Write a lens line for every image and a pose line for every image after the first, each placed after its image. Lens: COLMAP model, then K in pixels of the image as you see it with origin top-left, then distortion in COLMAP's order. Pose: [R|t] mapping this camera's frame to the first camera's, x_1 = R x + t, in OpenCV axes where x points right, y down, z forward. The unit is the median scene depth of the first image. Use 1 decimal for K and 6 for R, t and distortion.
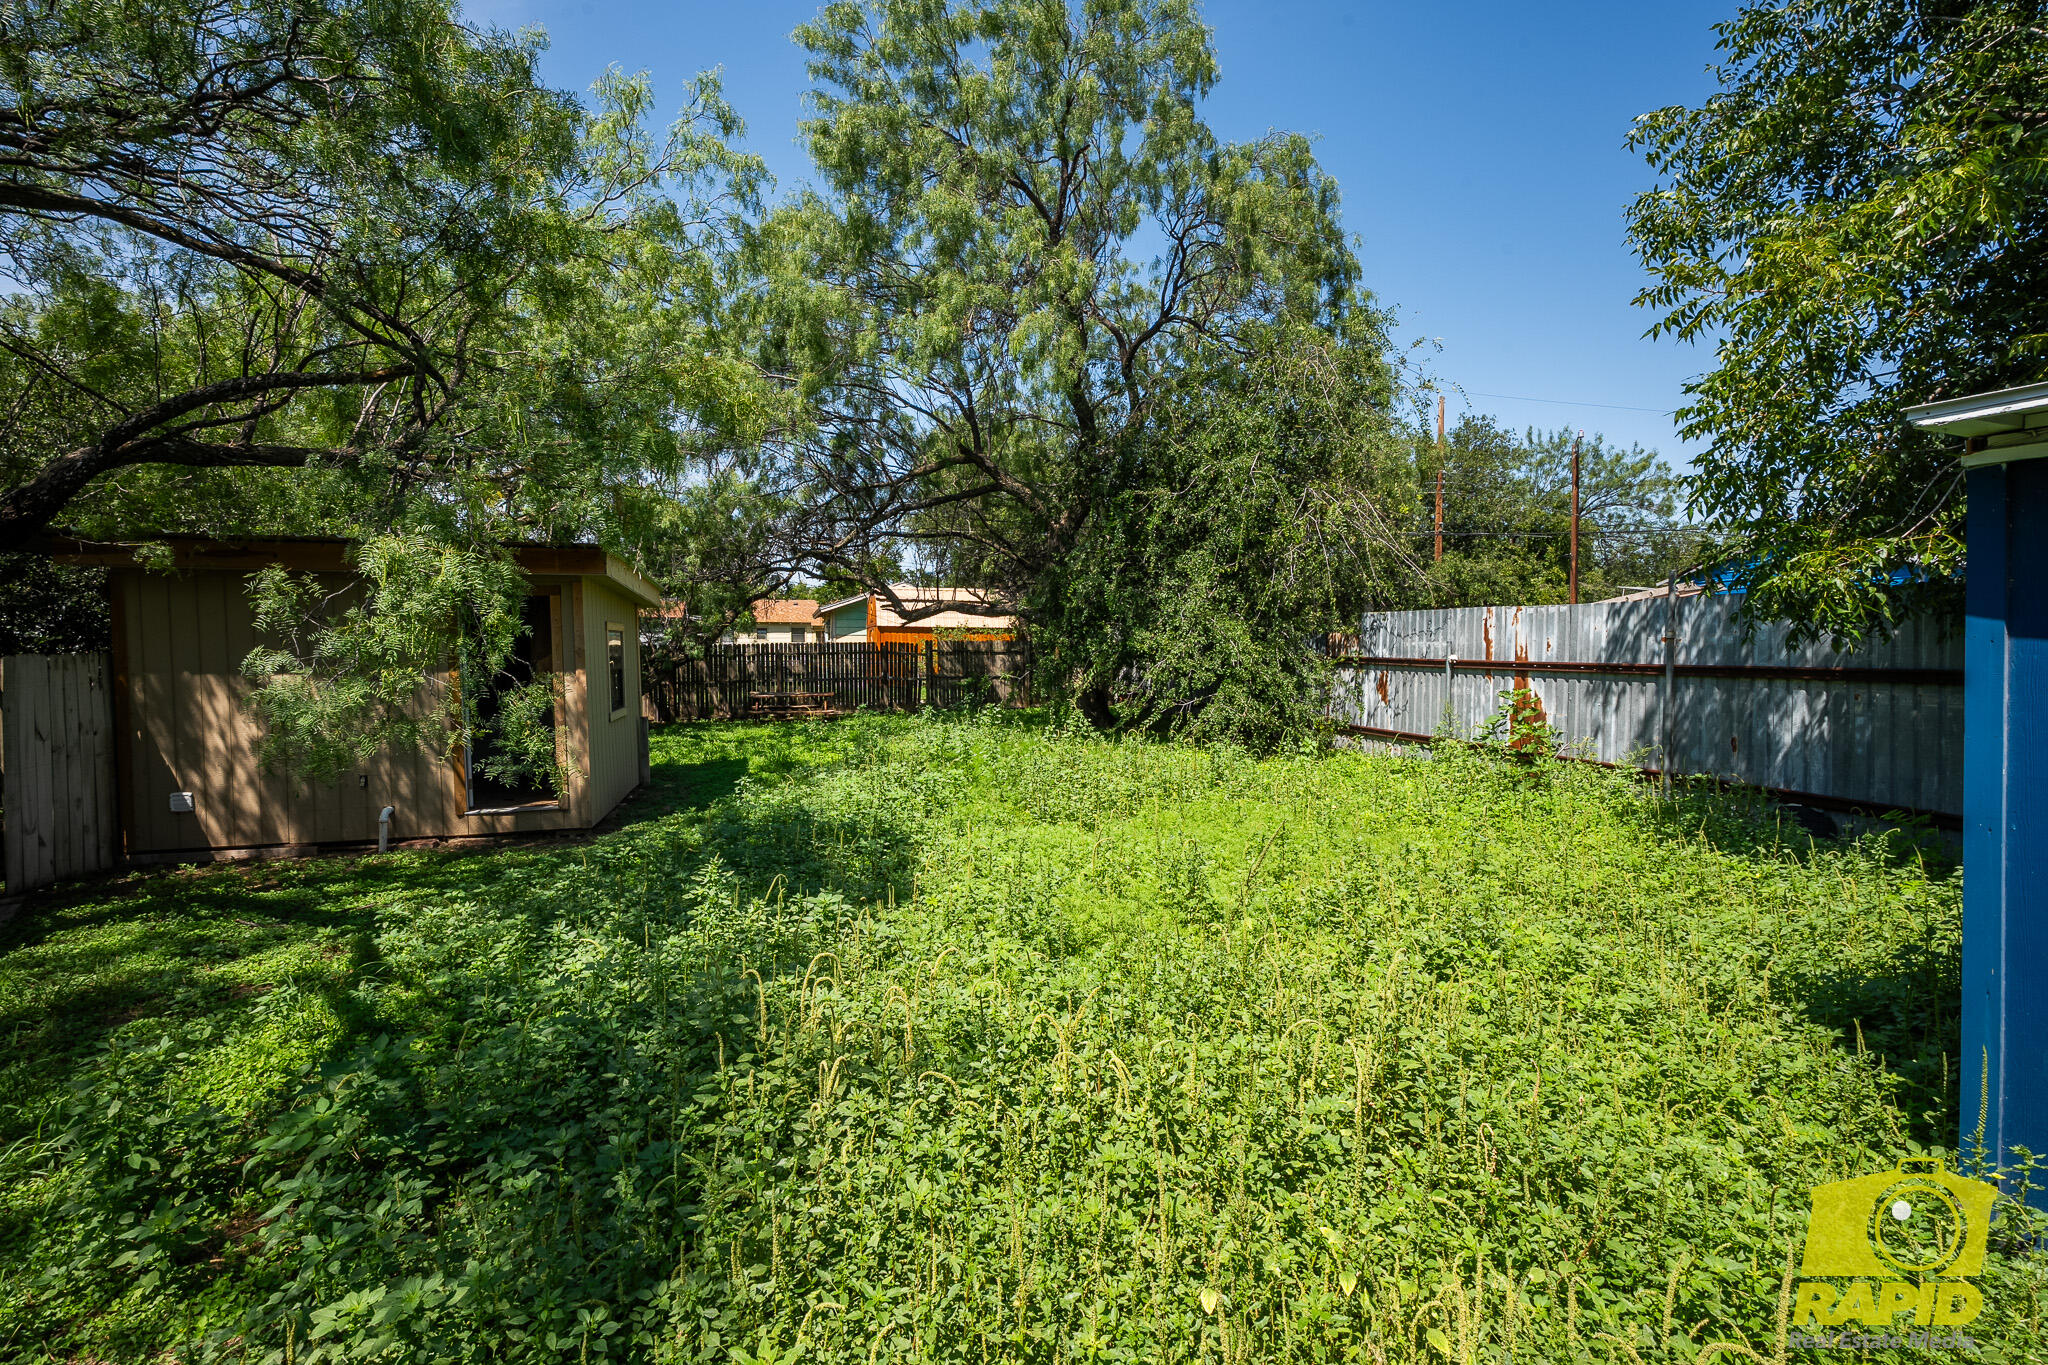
lens RADIAL K [[903.8, 0, 1025.4], [0, 903.8, 687.2], [0, 0, 1]] dist [-0.012889, 0.000229]
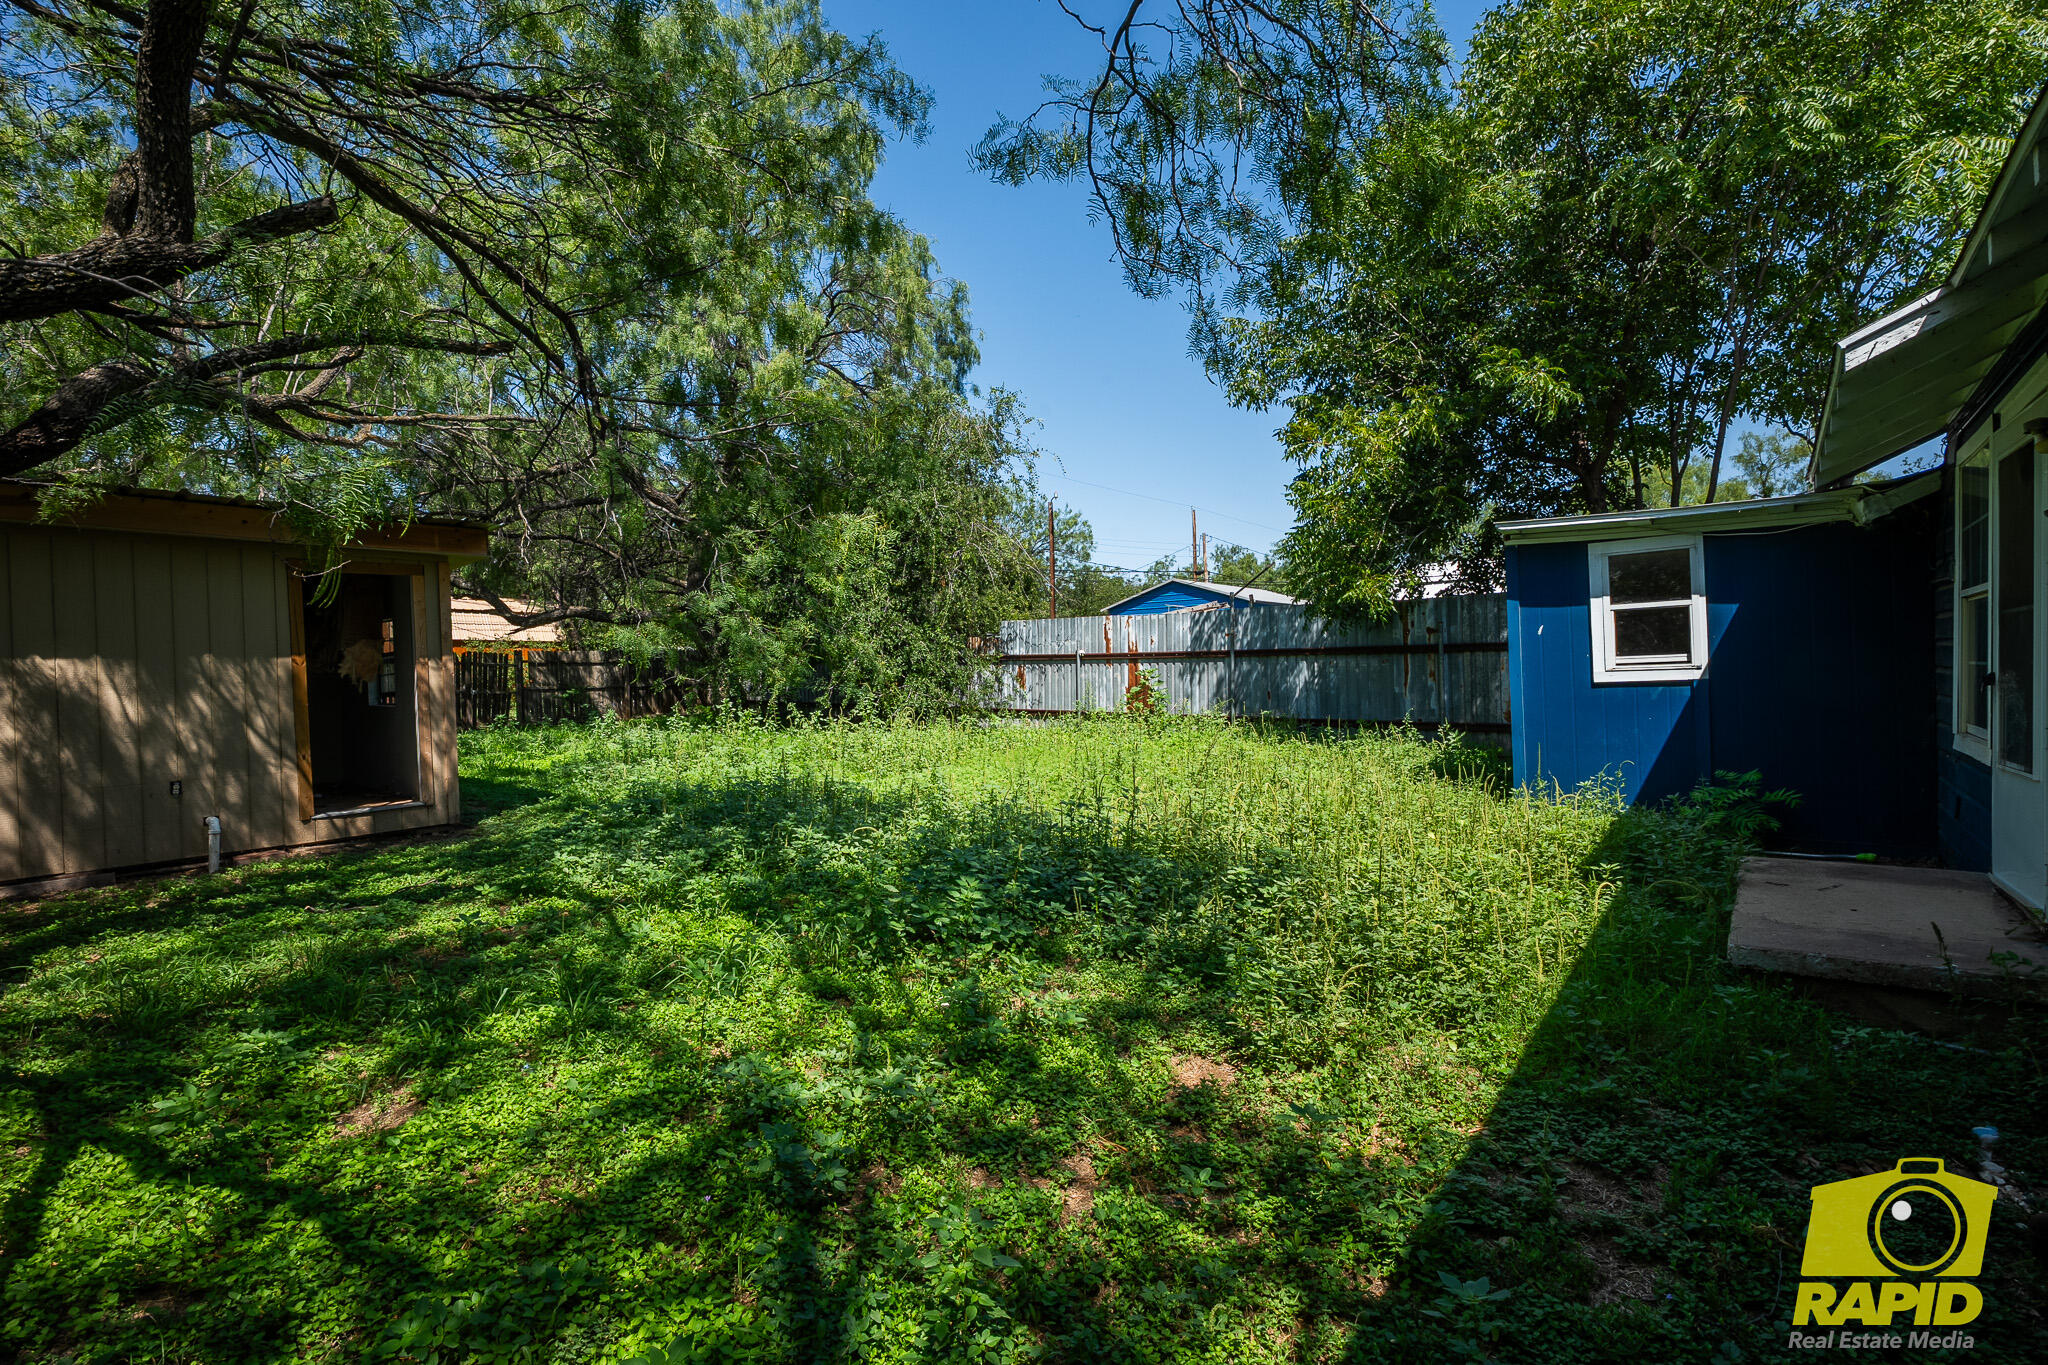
lens RADIAL K [[903.8, 0, 1025.4], [0, 903.8, 687.2], [0, 0, 1]] dist [-0.012889, 0.000229]
pose [[0.813317, -0.024311, 0.581313, -0.431479], [0.041292, 0.999019, -0.015993, 0.042149], [-0.580354, 0.037011, 0.813523, -0.095478]]
